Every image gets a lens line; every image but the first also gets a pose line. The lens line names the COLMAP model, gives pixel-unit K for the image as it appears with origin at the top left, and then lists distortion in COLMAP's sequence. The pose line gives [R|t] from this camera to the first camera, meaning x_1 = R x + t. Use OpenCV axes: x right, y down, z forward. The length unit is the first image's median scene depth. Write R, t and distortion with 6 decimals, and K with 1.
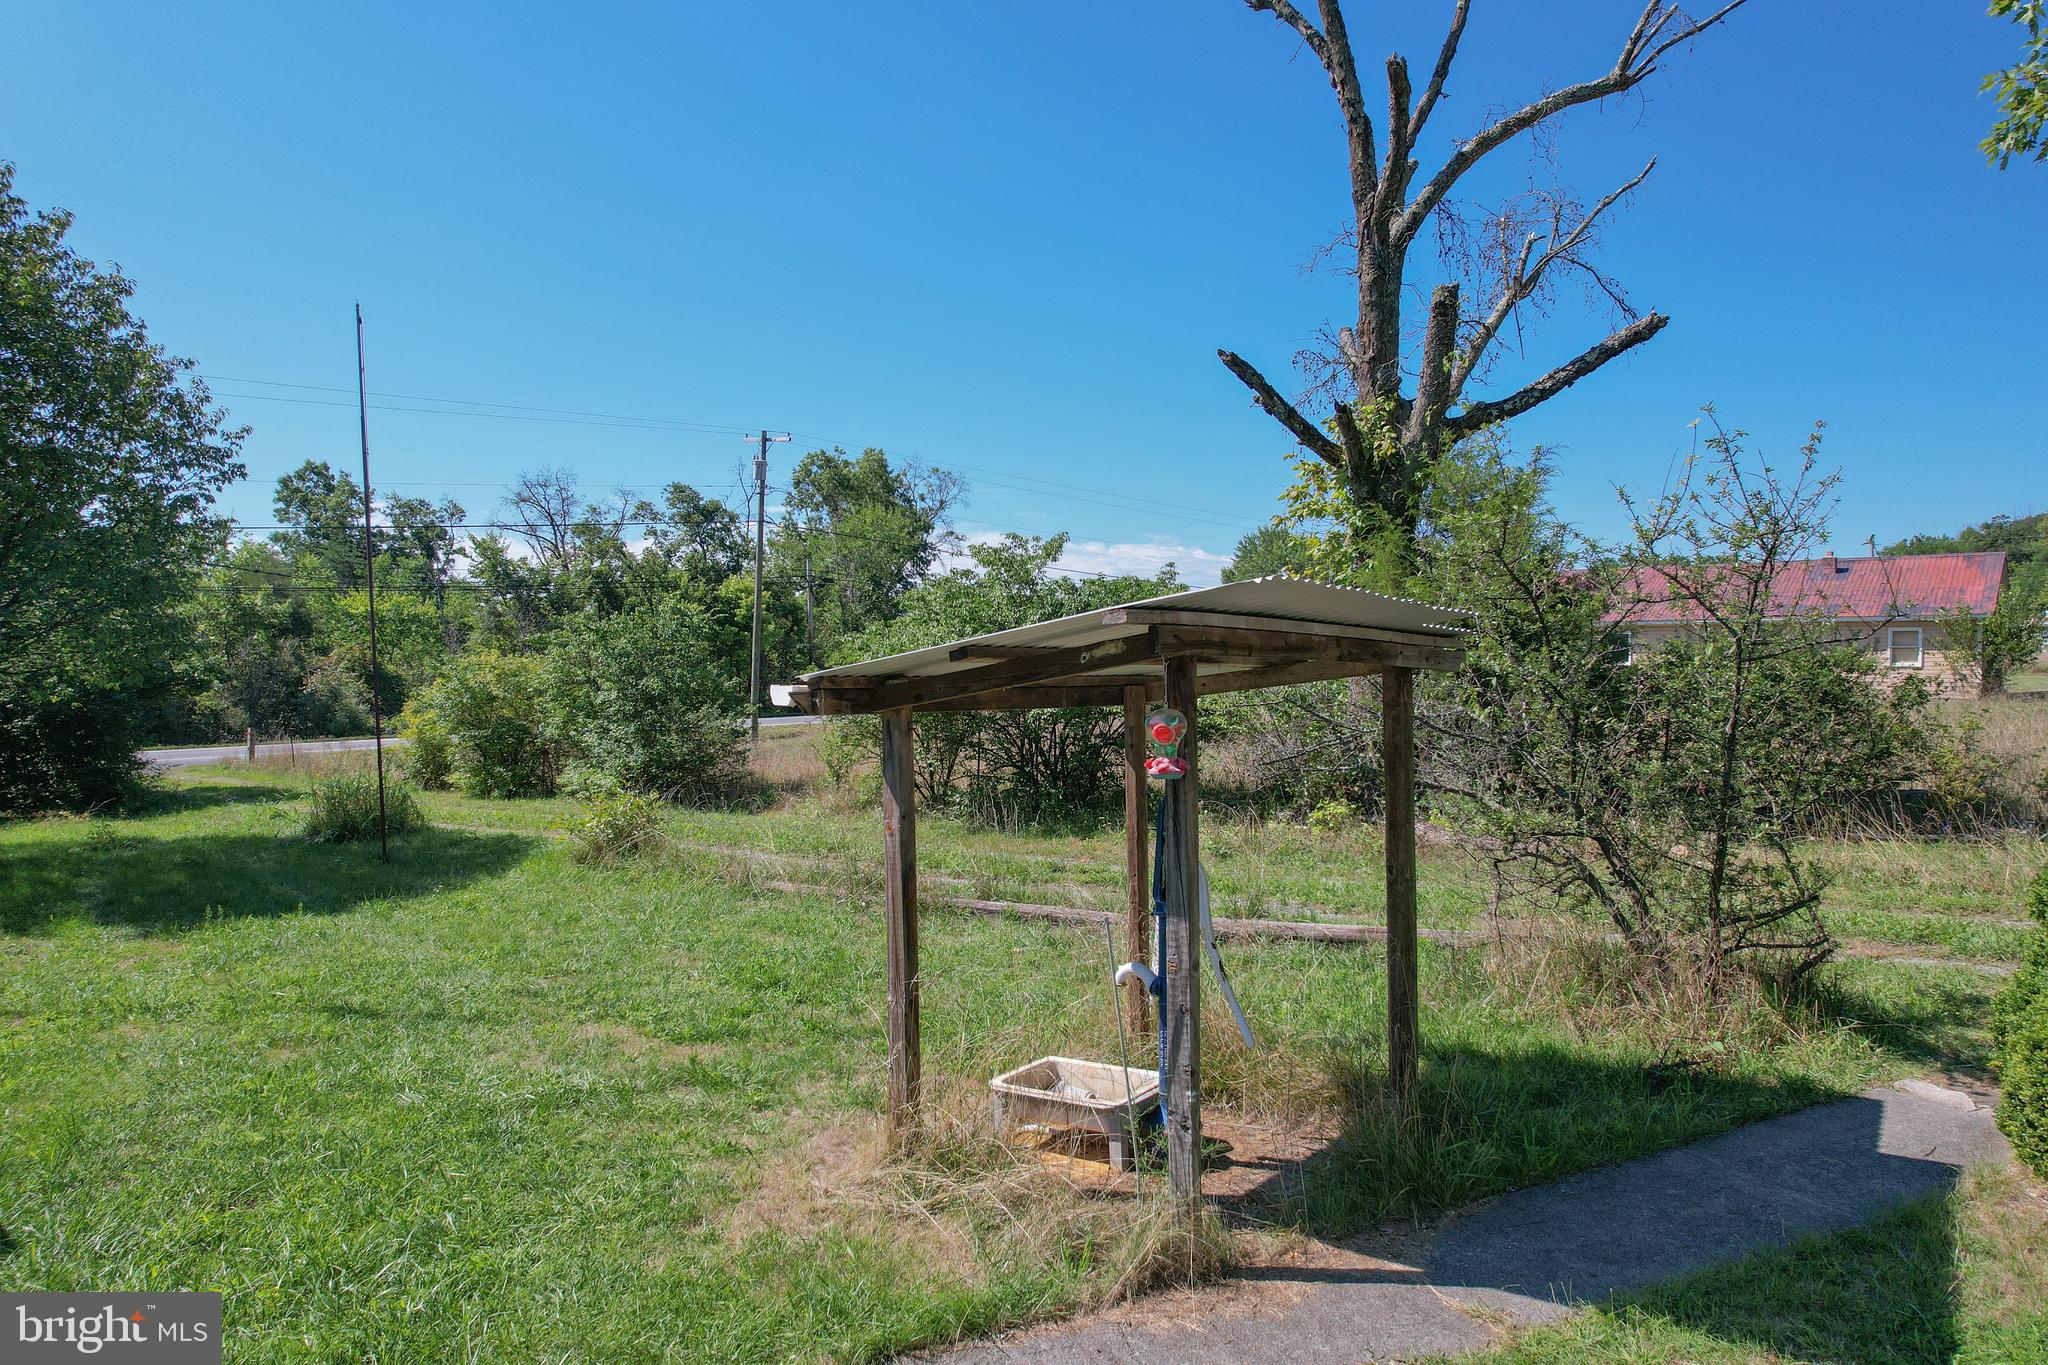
lens RADIAL K [[1295.6, 0, 1024.0], [0, 1295.6, 682.5], [0, 0, 1]] dist [-0.086222, 0.072505]
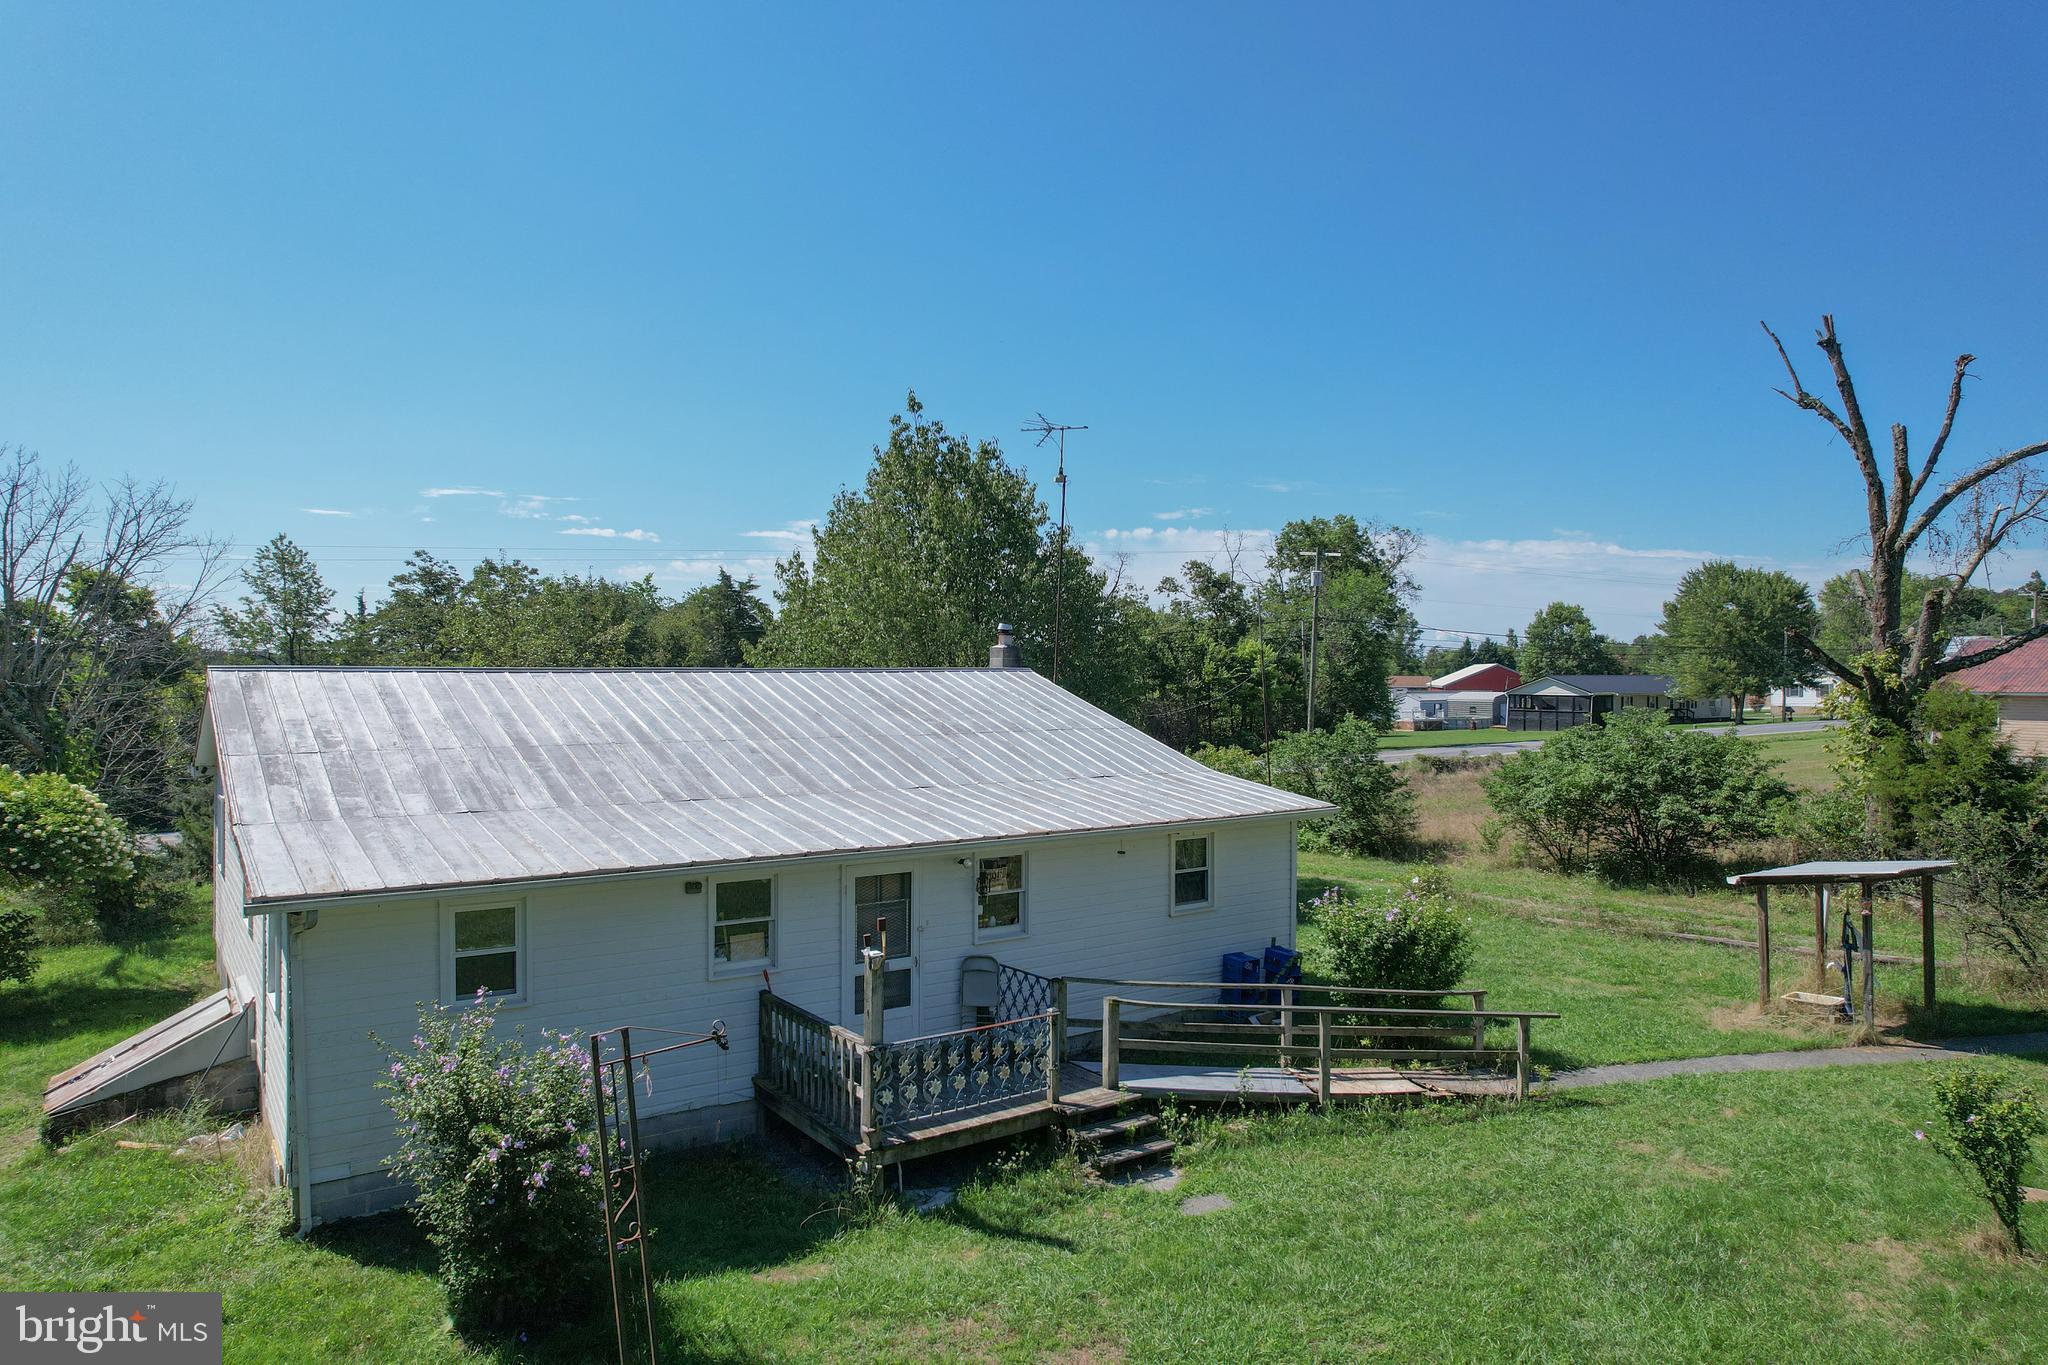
lens RADIAL K [[1295.6, 0, 1024.0], [0, 1295.6, 682.5], [0, 0, 1]] dist [-0.086222, 0.072505]
pose [[0.957499, -0.000997, -0.288436, -0.332791], [0.000112, 0.999995, -0.003084, -0.168072], [0.288438, 0.002920, 0.957494, -0.925729]]
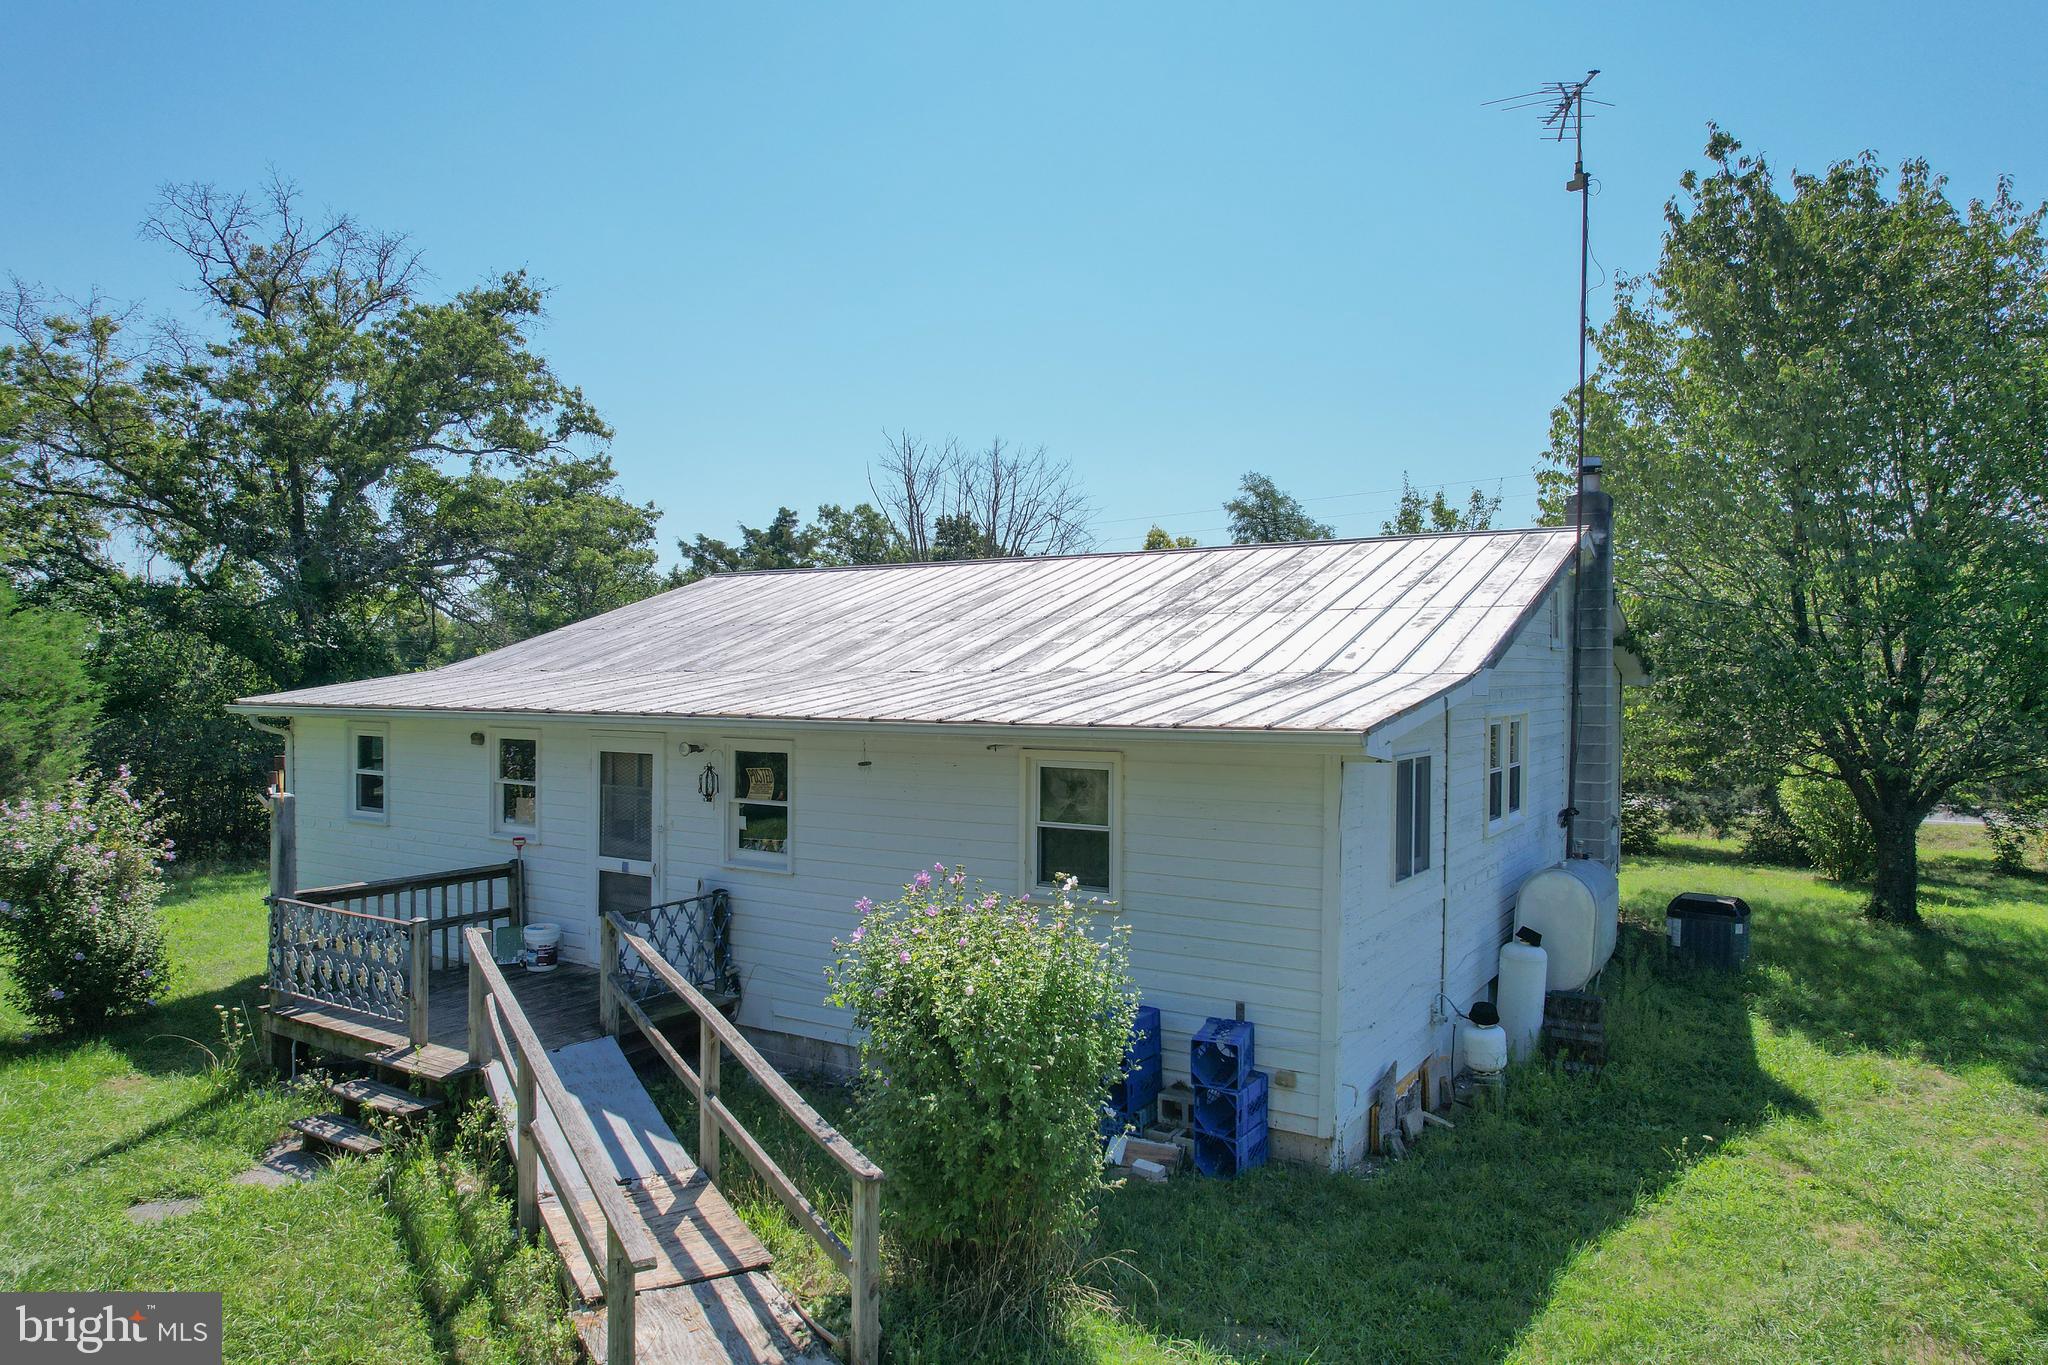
lens RADIAL K [[1295.6, 0, 1024.0], [0, 1295.6, 682.5], [0, 0, 1]] dist [-0.086222, 0.072505]
pose [[0.103528, 0.000399, -0.994626, 1.591269], [-0.009710, 0.999953, -0.000610, 0.276778], [0.994579, 0.009721, 0.103527, 3.912198]]
